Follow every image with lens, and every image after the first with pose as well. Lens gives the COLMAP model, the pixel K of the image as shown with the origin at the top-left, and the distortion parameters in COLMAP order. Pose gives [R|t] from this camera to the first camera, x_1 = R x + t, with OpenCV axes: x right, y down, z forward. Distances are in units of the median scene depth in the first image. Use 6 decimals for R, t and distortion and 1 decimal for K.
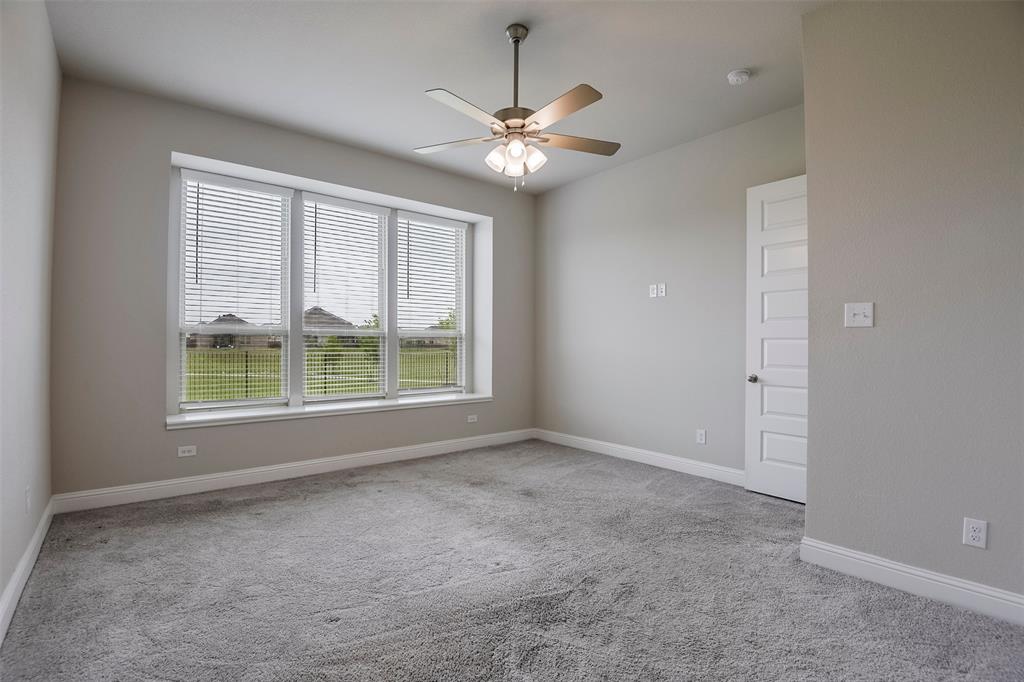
lens RADIAL K [[476.8, 0, 506.4], [0, 476.8, 348.6], [0, 0, 1]] dist [0.009467, -0.004655]
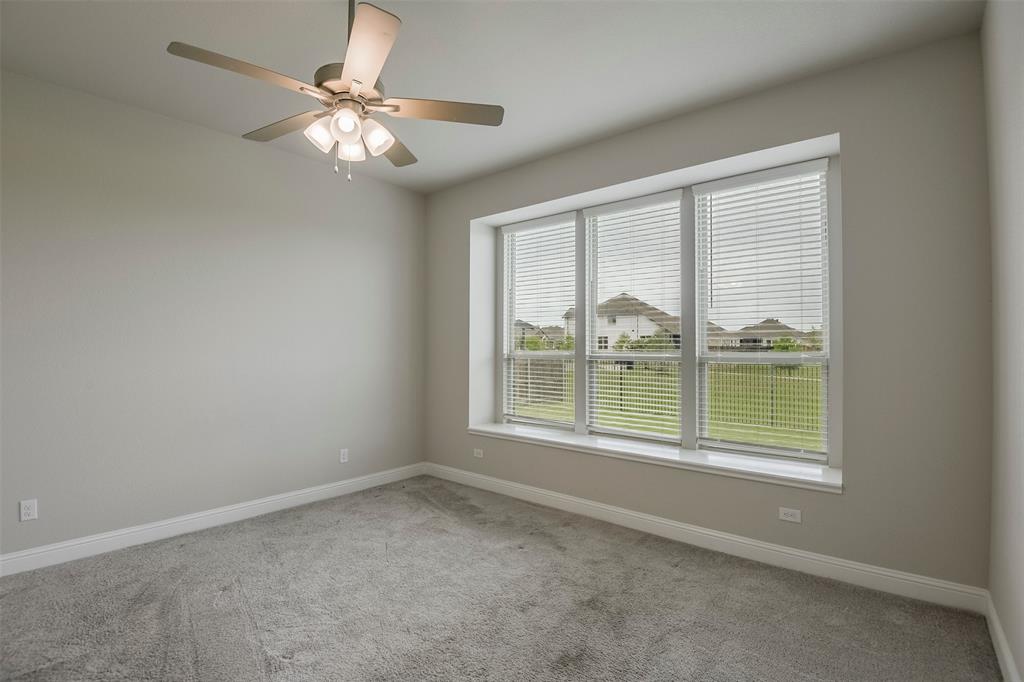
lens RADIAL K [[476.8, 0, 470.7], [0, 476.8, 335.8], [0, 0, 1]] dist [0.009467, -0.004655]
pose [[0.168711, -0.023931, -0.985375, 0.561048], [0.004733, 0.999713, -0.023469, -0.064316], [0.985654, -0.000704, 0.168775, 0.738403]]
